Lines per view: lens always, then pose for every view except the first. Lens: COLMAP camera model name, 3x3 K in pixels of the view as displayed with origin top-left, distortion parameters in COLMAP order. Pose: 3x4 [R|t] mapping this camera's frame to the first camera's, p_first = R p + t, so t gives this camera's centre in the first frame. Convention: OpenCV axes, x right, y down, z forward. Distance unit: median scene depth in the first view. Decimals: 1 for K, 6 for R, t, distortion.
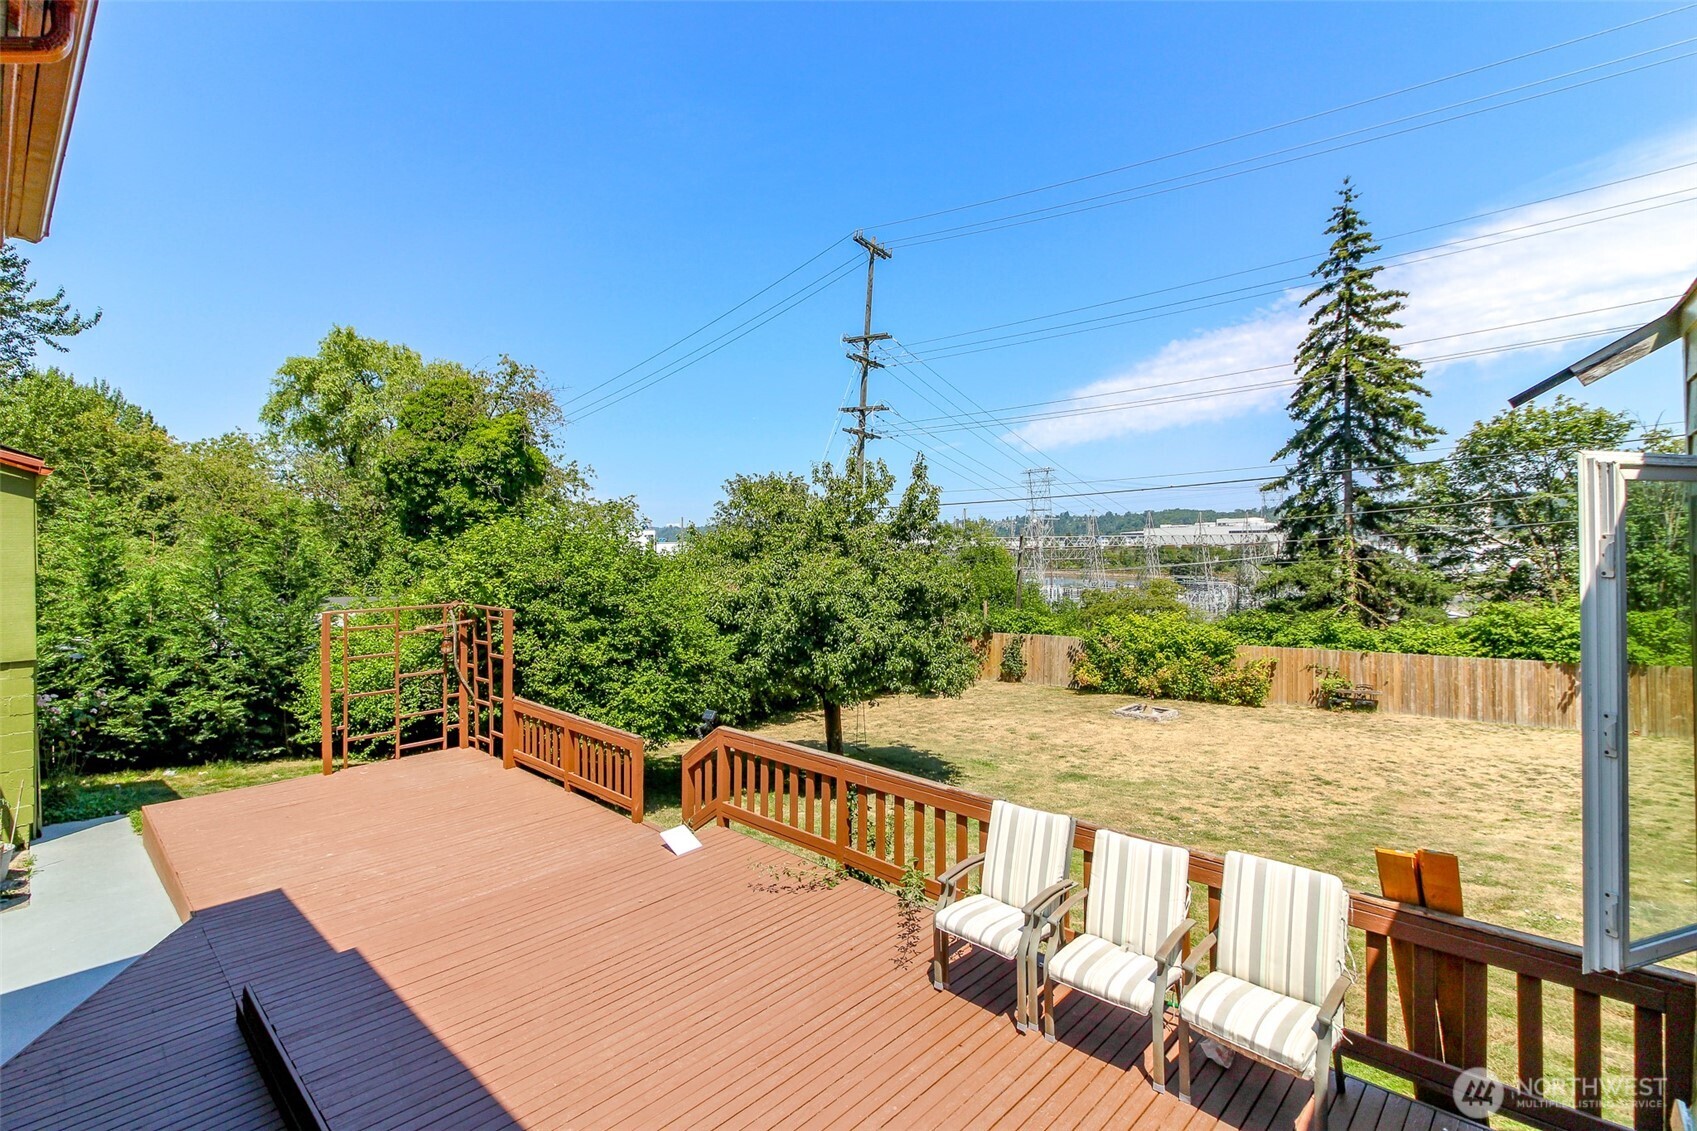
lens RADIAL K [[797.1, 0, 897.7], [0, 797.1, 580.8], [0, 0, 1]] dist [-0.001566, -0.000614]
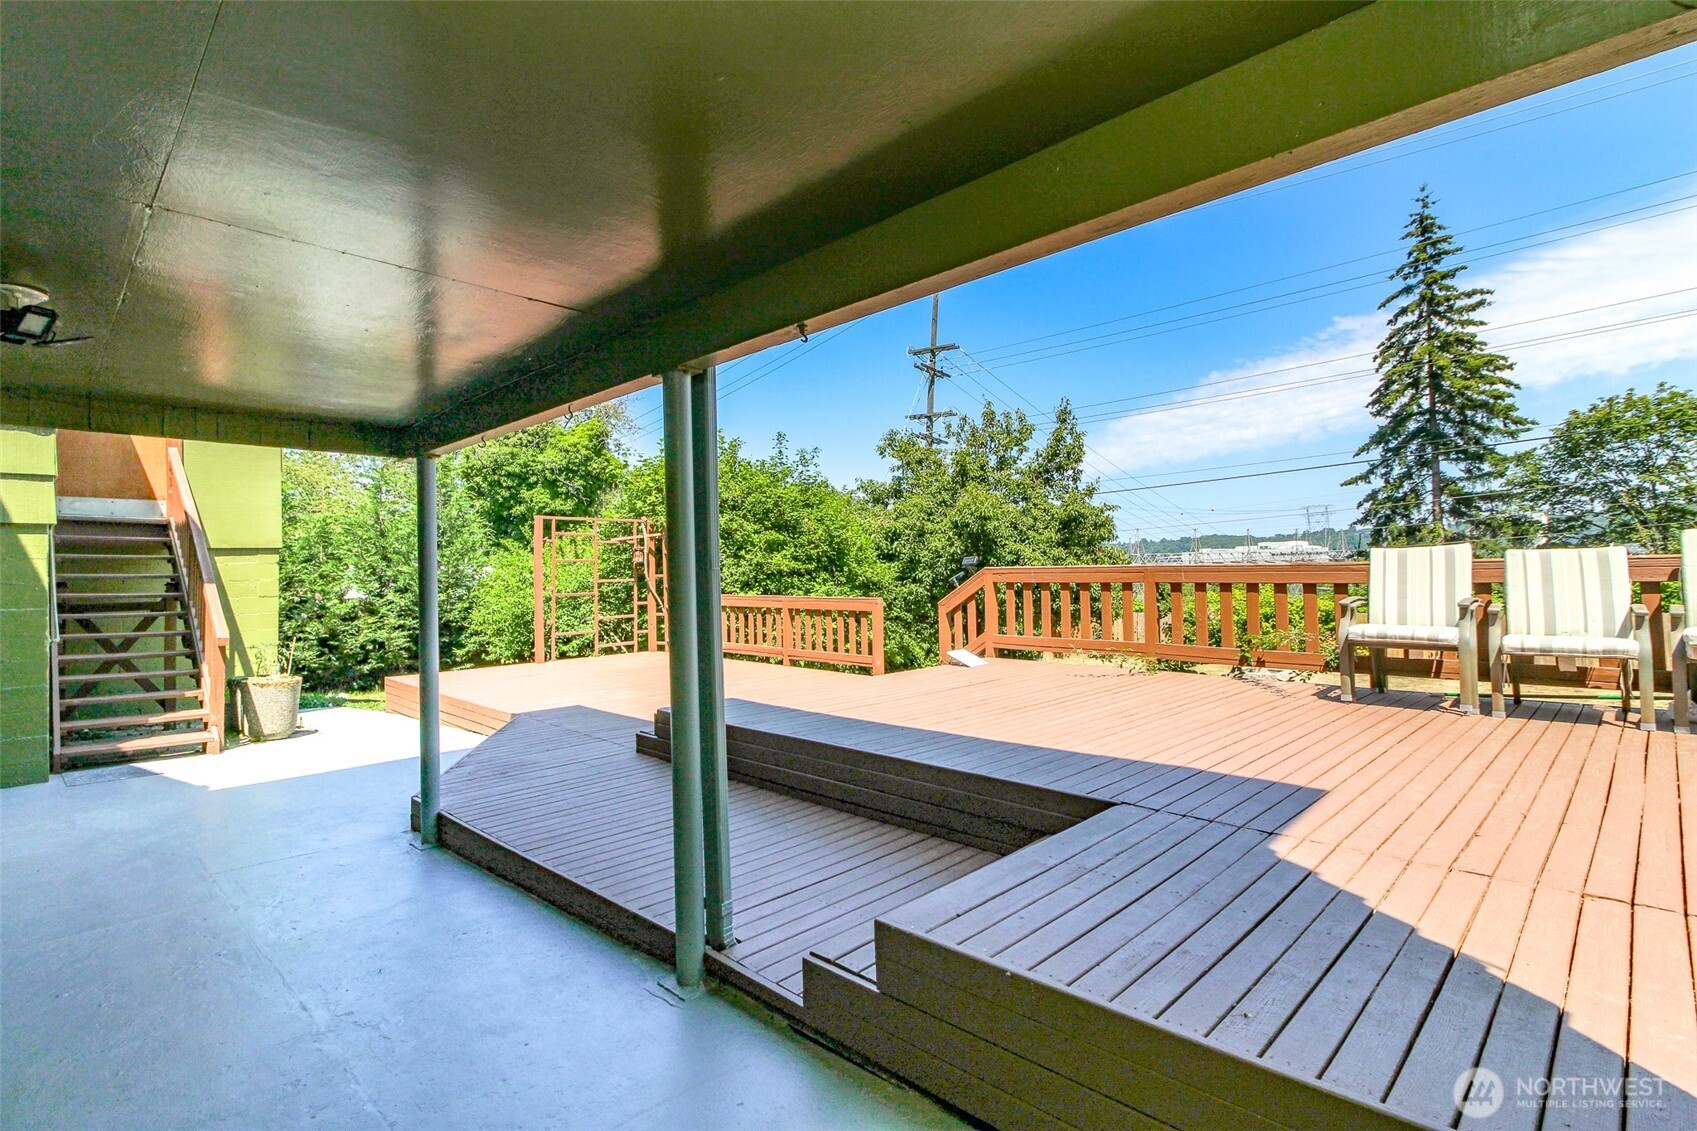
lens RADIAL K [[797.1, 0, 764.6], [0, 797.1, 692.9], [0, 0, 1]] dist [-0.001566, -0.000614]
pose [[0.999098, 0.018065, -0.038436, -0.238544], [-0.019029, 0.999510, -0.024852, 0.193625], [0.037968, 0.025561, 0.998952, -0.033013]]
